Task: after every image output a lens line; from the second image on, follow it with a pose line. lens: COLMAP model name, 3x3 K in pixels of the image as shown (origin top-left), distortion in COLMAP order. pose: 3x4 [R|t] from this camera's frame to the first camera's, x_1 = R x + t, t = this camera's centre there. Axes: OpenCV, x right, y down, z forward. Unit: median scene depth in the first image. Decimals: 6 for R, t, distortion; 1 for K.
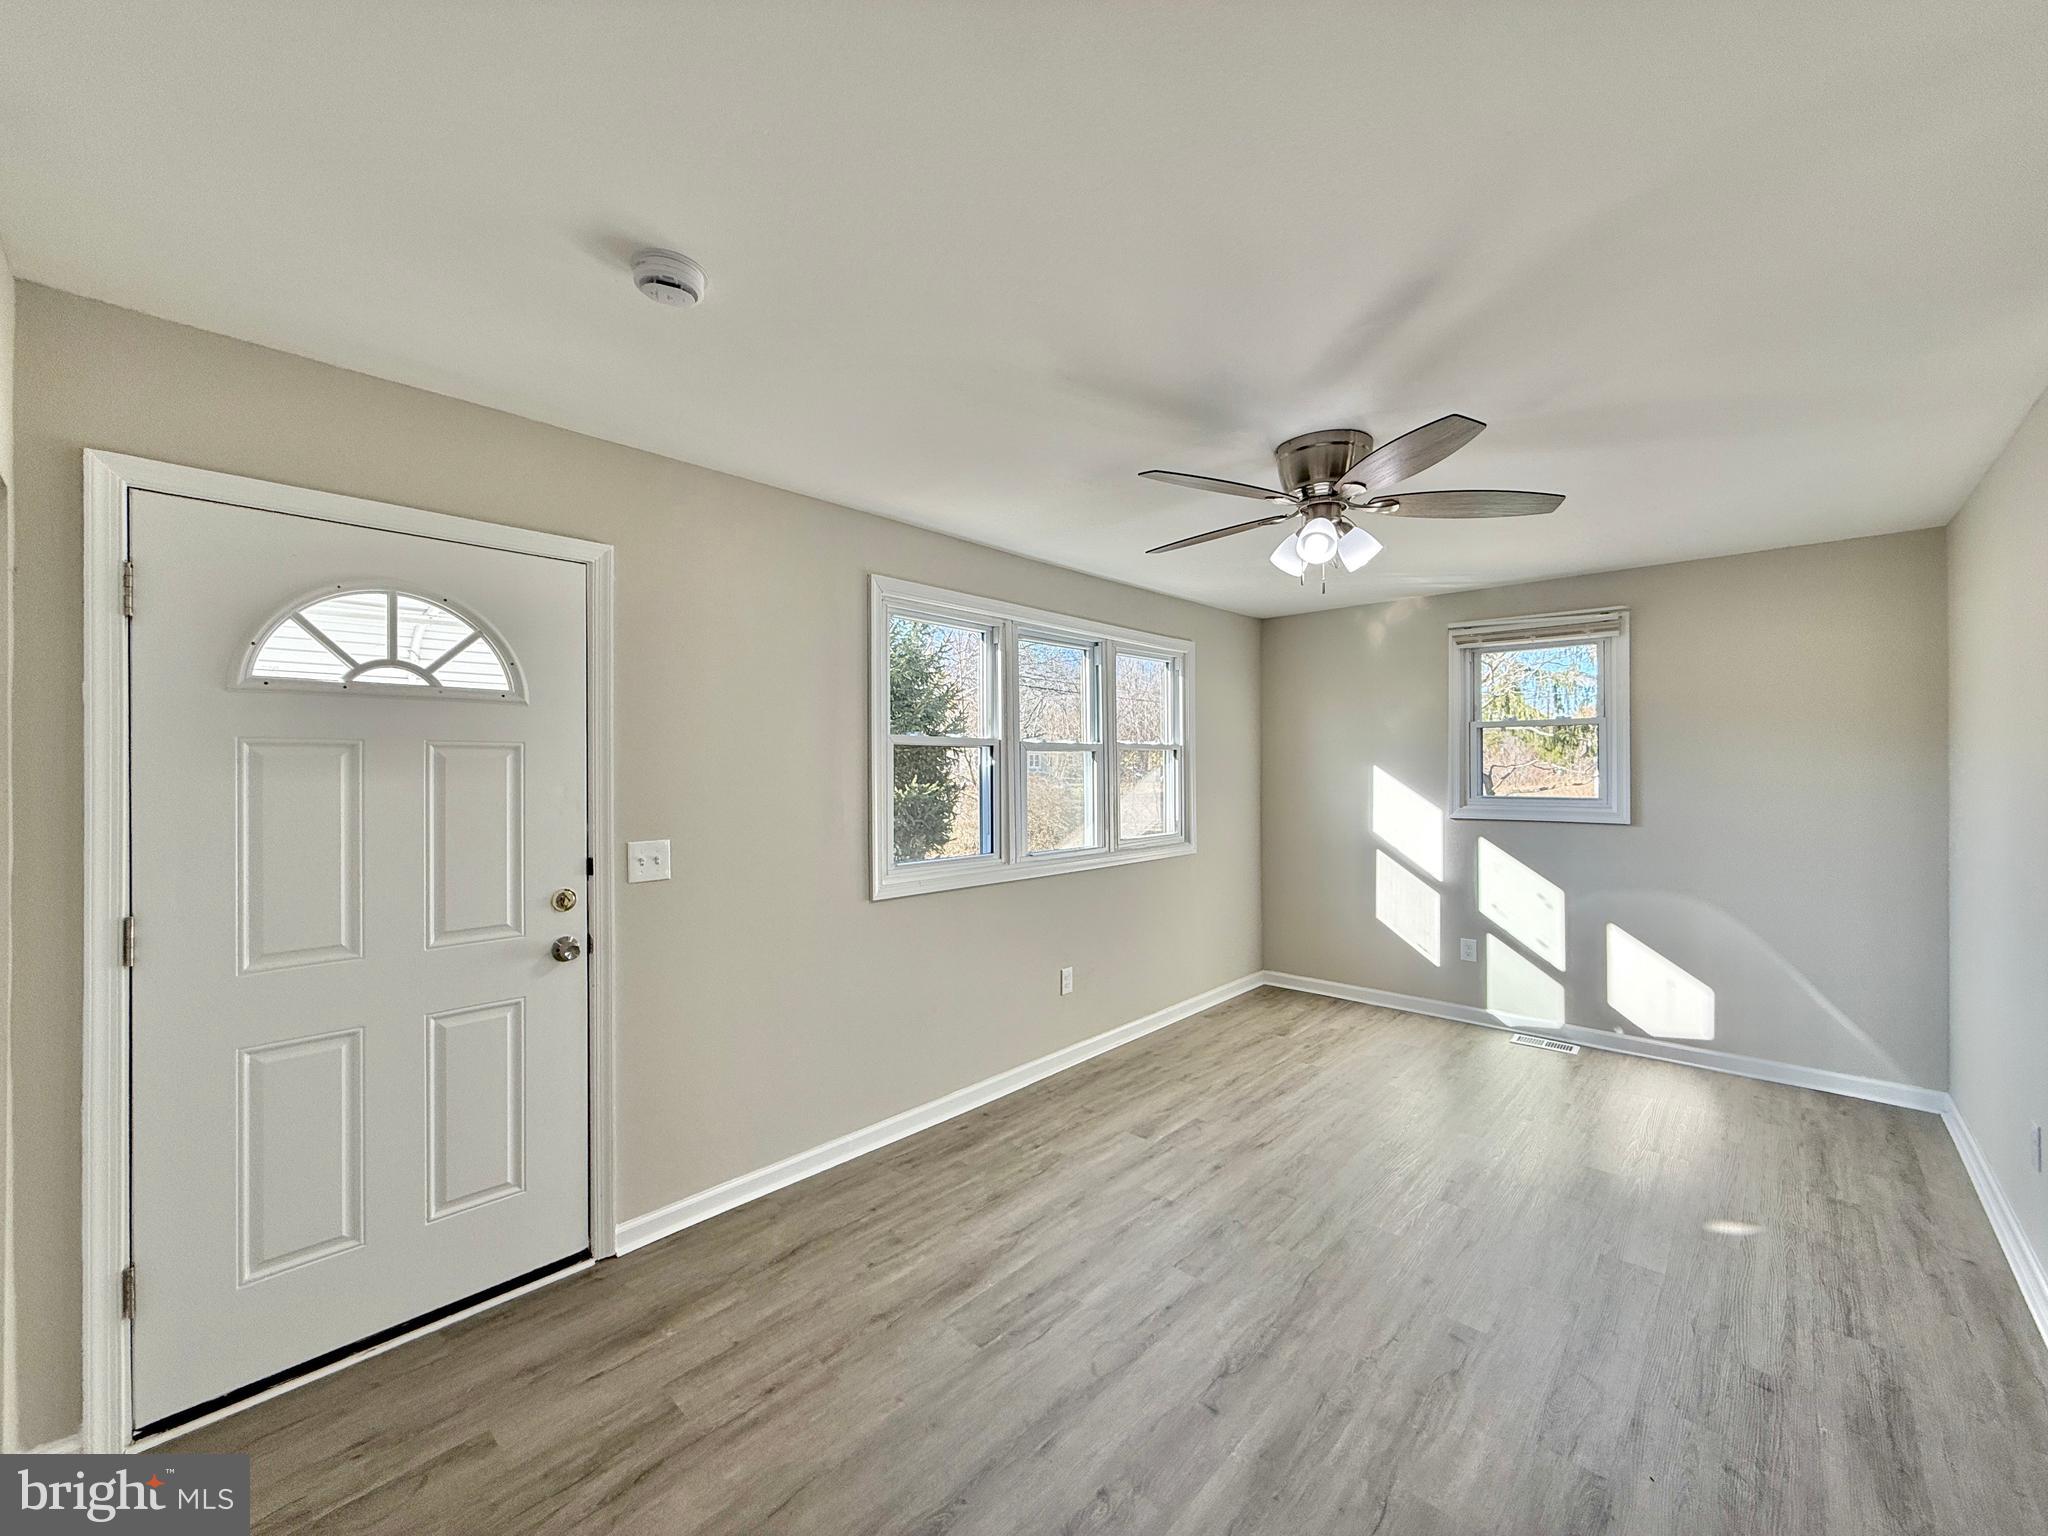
lens RADIAL K [[829.4, 0, 1025.3], [0, 829.4, 771.7], [0, 0, 1]] dist [0.000227, 0.000097]
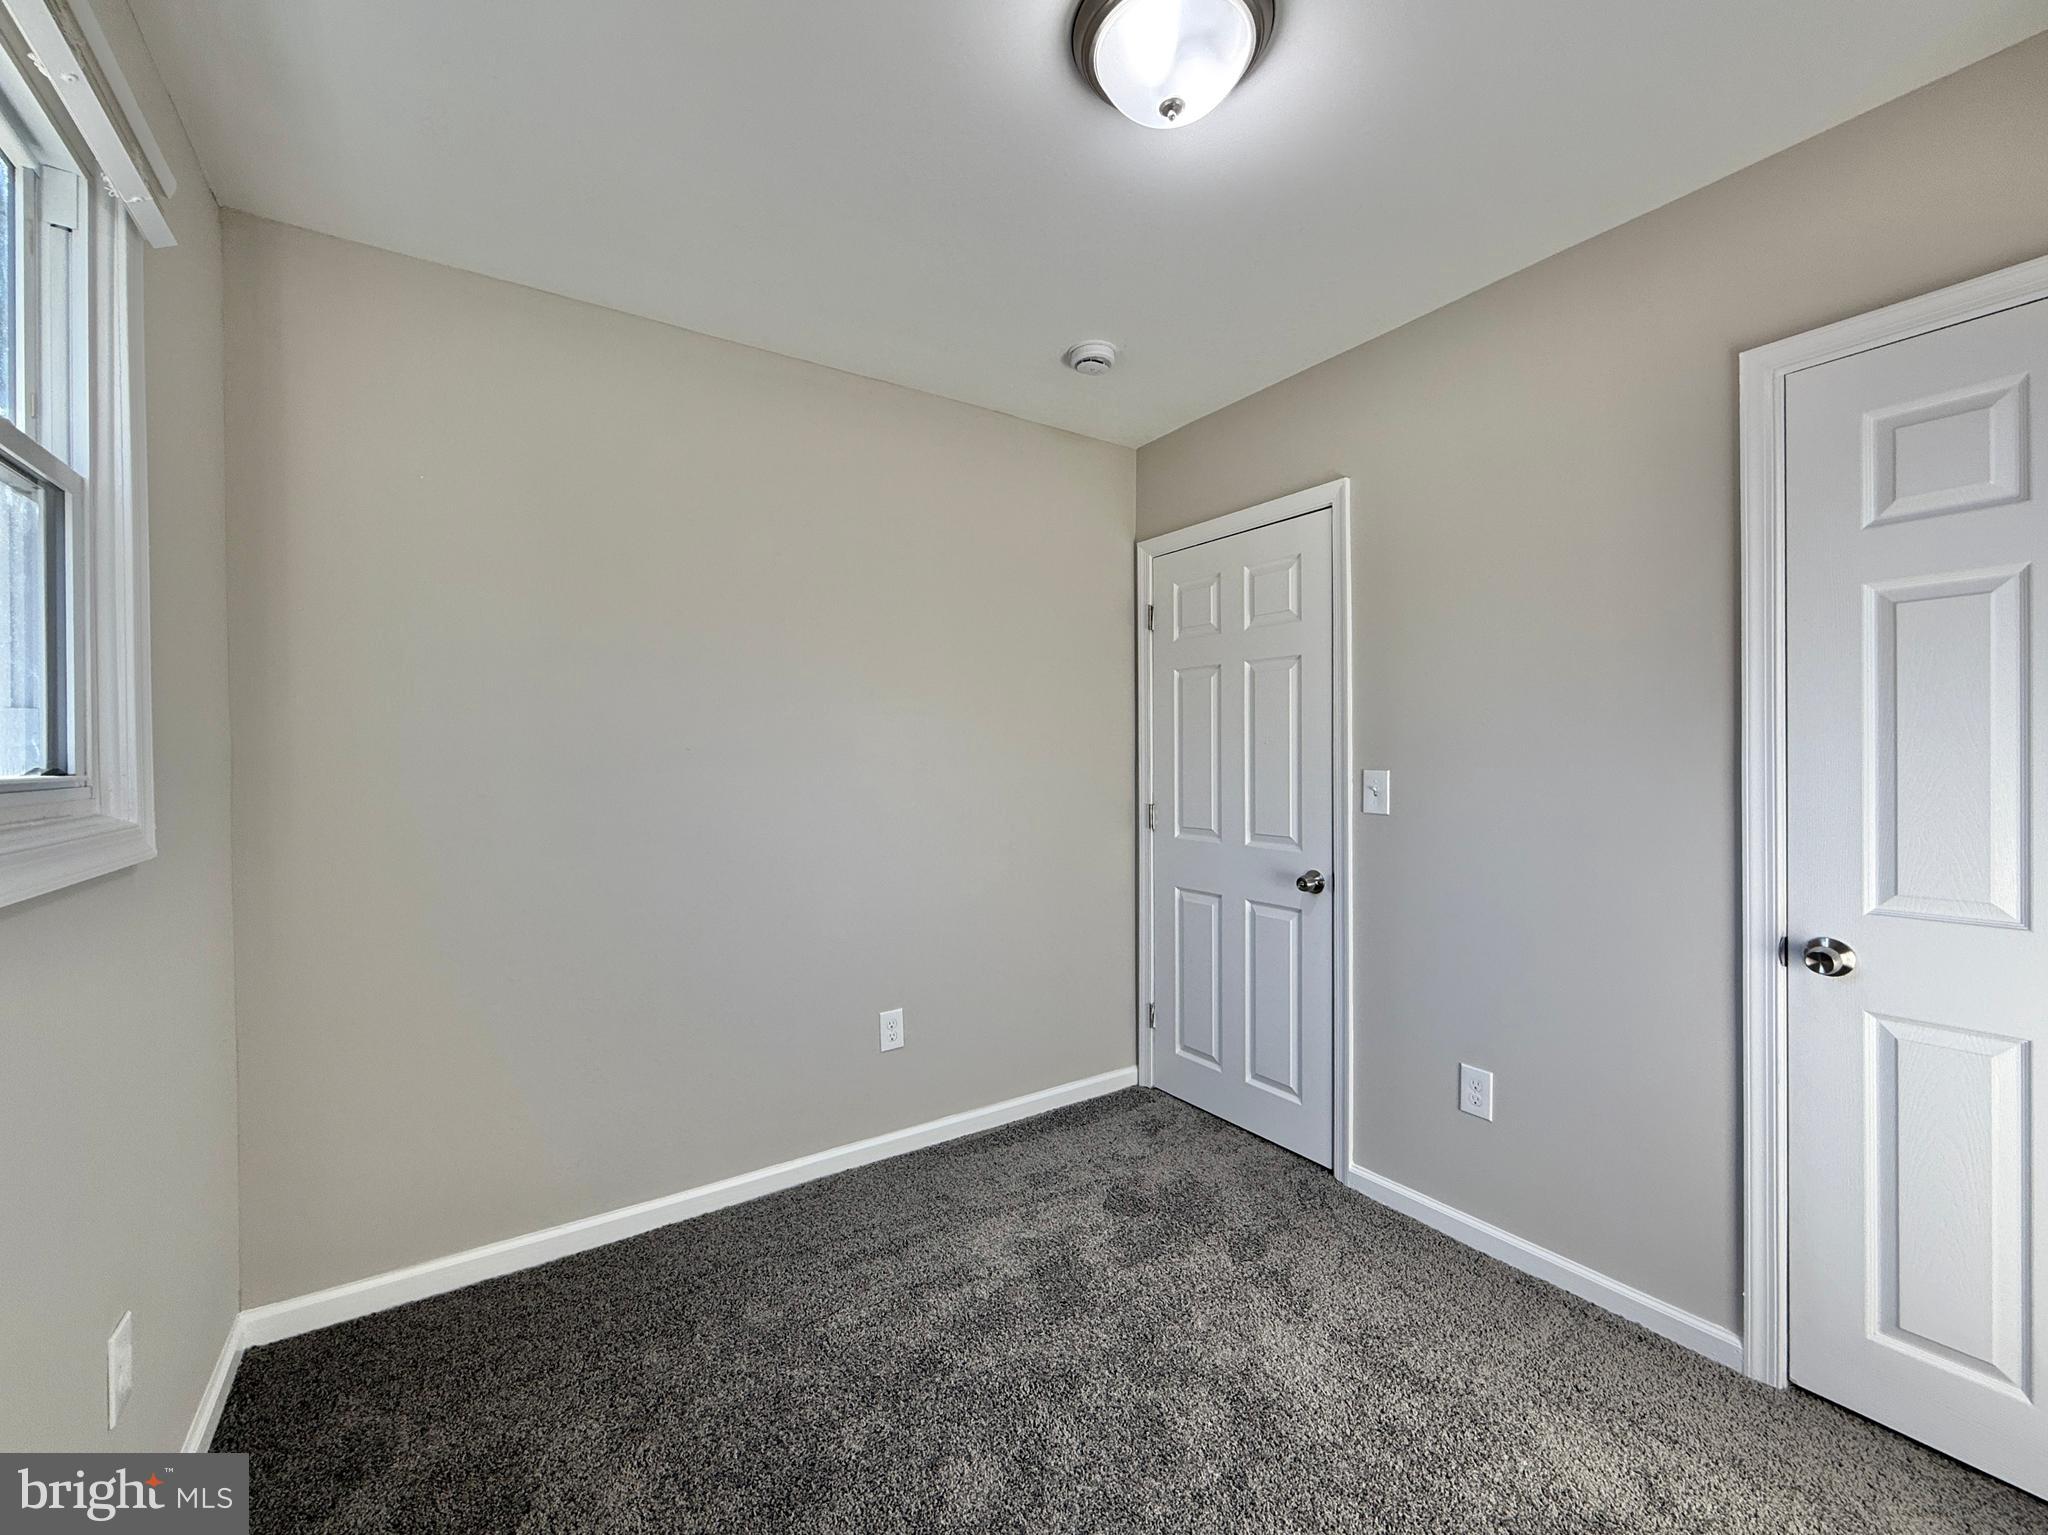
lens RADIAL K [[829.4, 0, 1030.1], [0, 829.4, 749.0], [0, 0, 1]] dist [0.000227, 0.000097]
pose [[-0.229595, 0.022605, -0.973024, 0.648247], [0.014478, 0.999699, 0.019809, 0.029394], [0.973179, -0.009540, -0.229853, 0.996246]]
